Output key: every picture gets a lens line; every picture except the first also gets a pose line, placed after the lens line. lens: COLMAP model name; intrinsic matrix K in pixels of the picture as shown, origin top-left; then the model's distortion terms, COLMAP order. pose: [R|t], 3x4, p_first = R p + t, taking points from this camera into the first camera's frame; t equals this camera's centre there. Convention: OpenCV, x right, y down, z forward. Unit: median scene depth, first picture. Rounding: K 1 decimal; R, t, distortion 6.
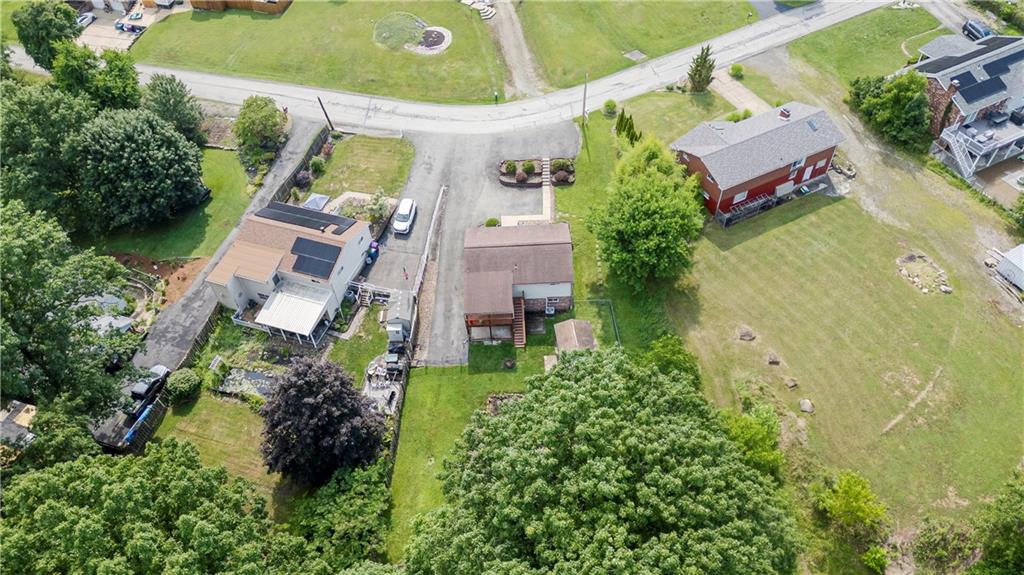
lens RADIAL K [[697.8, 0, 506.7], [0, 697.8, 310.5], [0, 0, 1]] dist [0.093941, -0.078141]
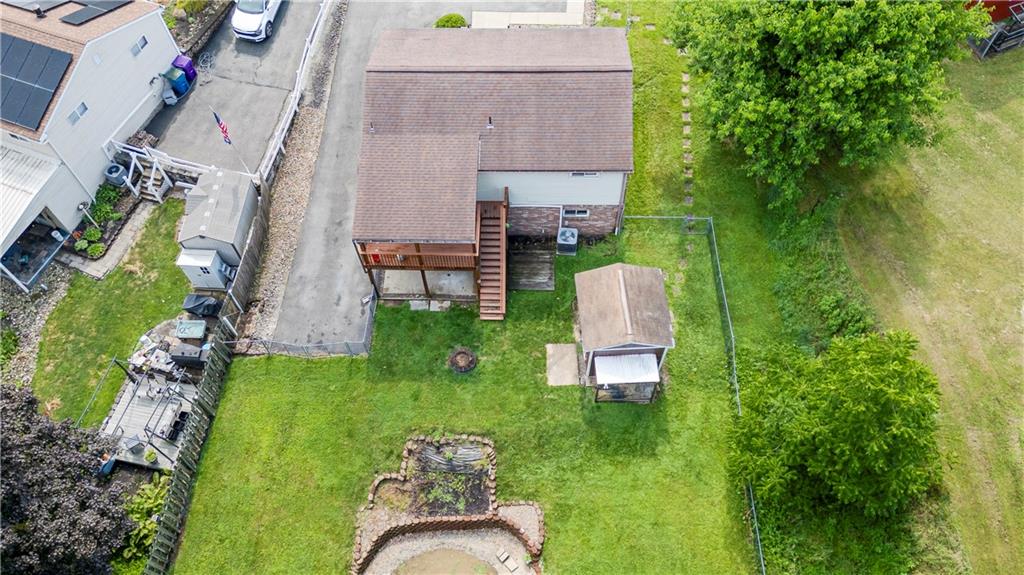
lens RADIAL K [[697.8, 0, 506.7], [0, 697.8, 310.5], [0, 0, 1]] dist [0.093941, -0.078141]
pose [[0.998401, 0.053219, -0.019034, 0.035693], [-0.049513, 0.985944, 0.159568, -0.022108], [0.027259, -0.158371, 0.987003, 0.574869]]
